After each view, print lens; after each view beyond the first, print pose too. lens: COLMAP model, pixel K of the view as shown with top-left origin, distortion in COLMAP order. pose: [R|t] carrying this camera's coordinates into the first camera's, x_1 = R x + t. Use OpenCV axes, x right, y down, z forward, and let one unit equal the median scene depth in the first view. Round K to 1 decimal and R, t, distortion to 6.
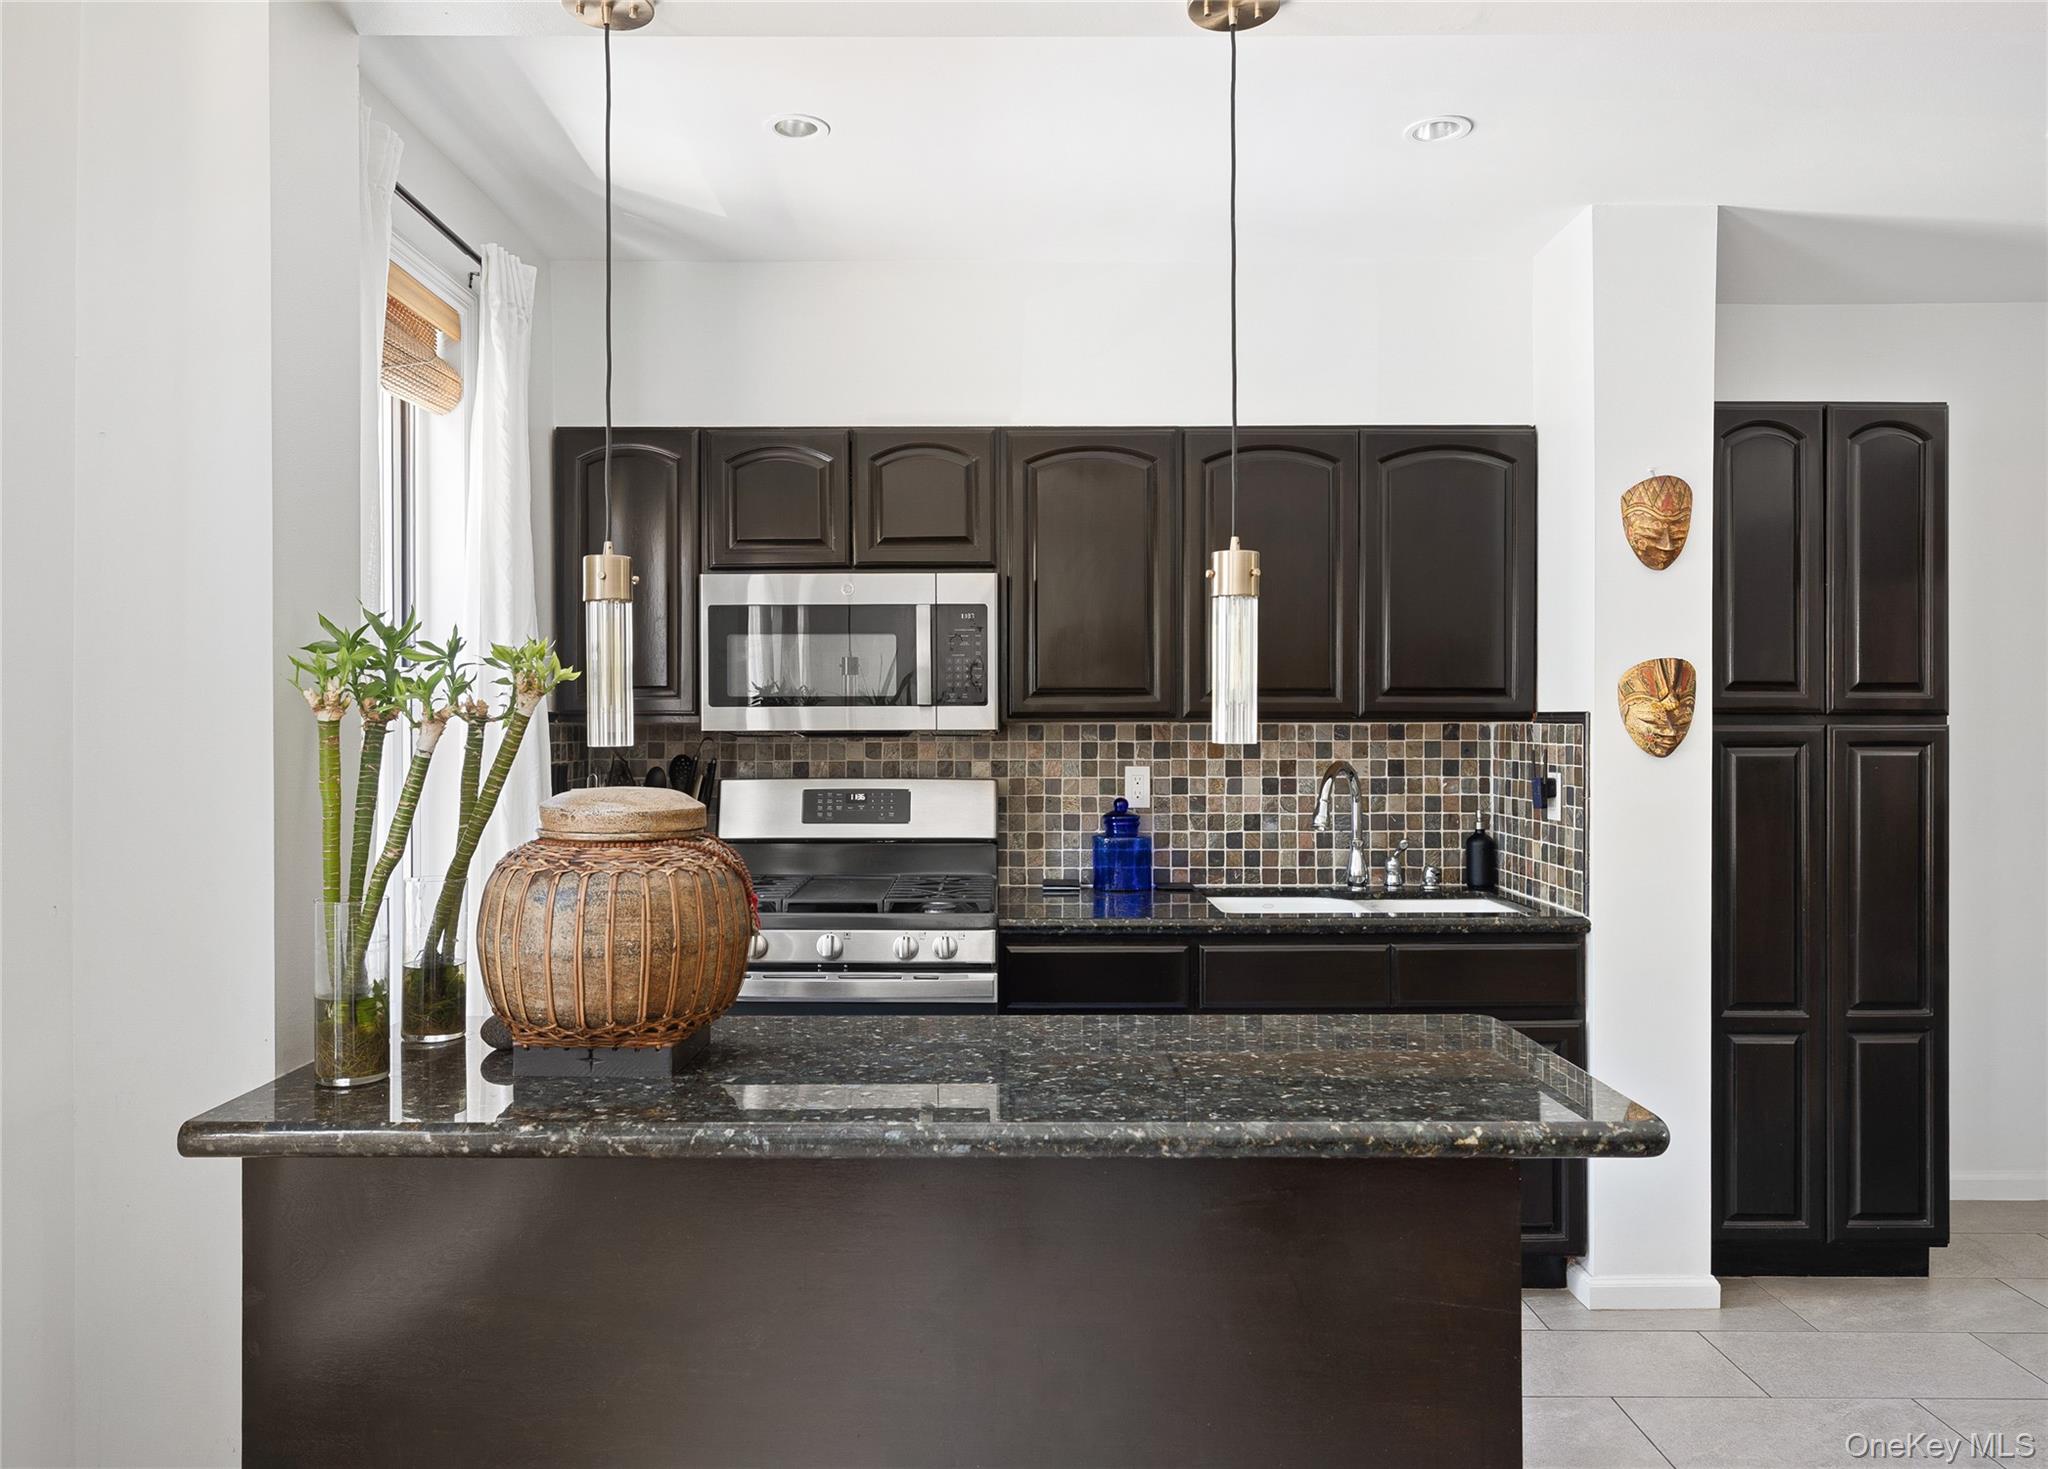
lens RADIAL K [[1374.3, 0, 988.4], [0, 1374.3, 716.5], [0, 0, 1]] dist [-0.003983, 0.000644]
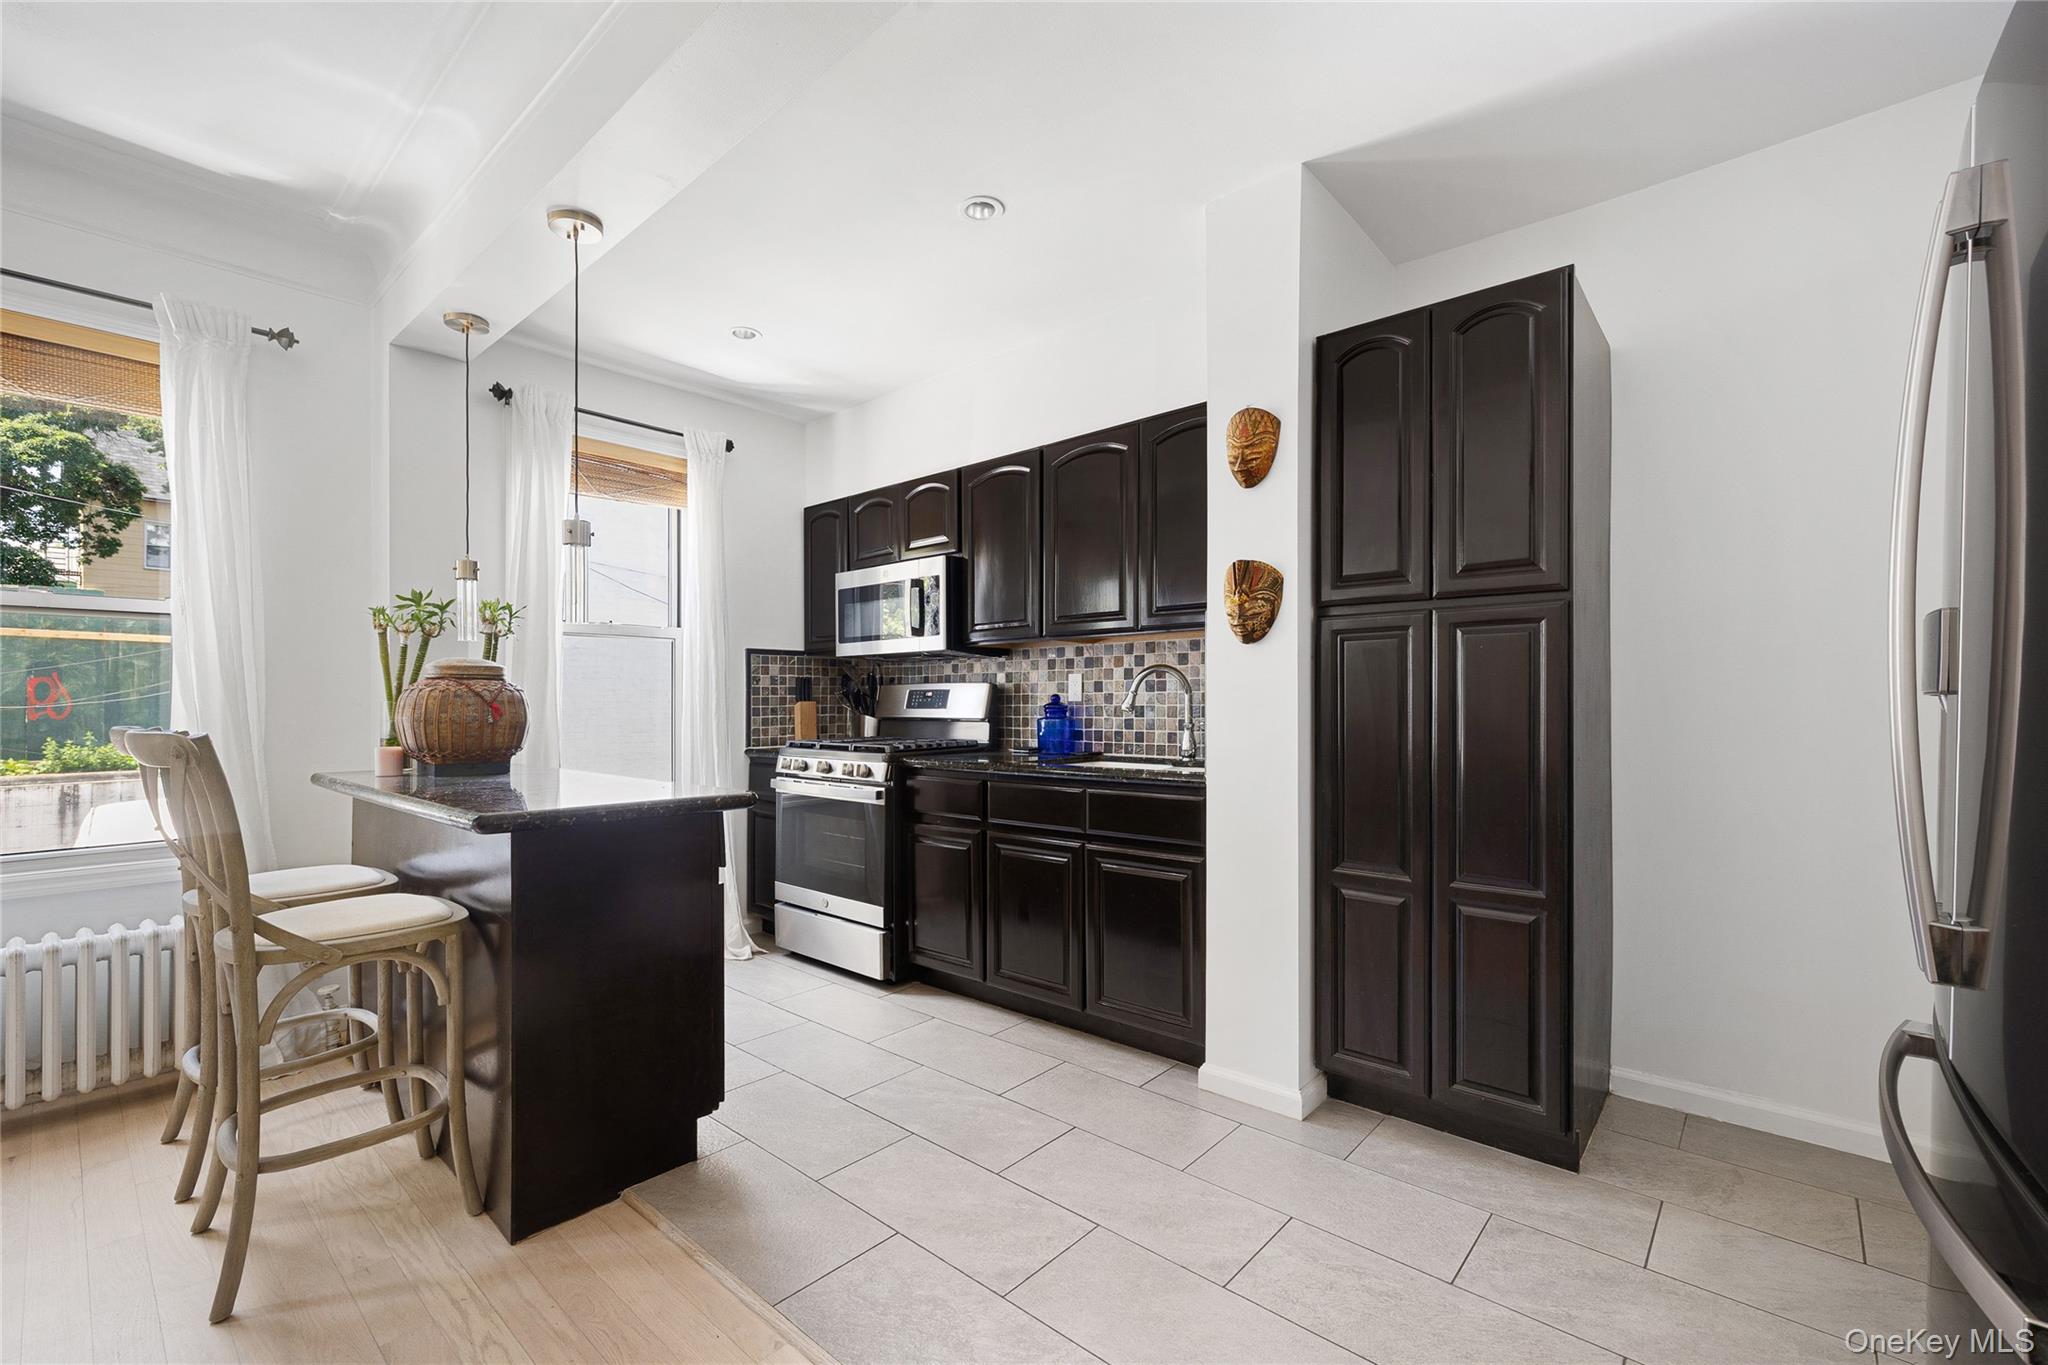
lens RADIAL K [[872.0, 0, 1032.4], [0, 872.0, 684.1], [0, 0, 1]] dist [0.002531, -0.000536]
pose [[0.754023, -0.015935, -0.656655, 0.801747], [0.007619, 0.999851, -0.015514, 0.070728], [0.656804, 0.006695, 0.754032, 0.281474]]
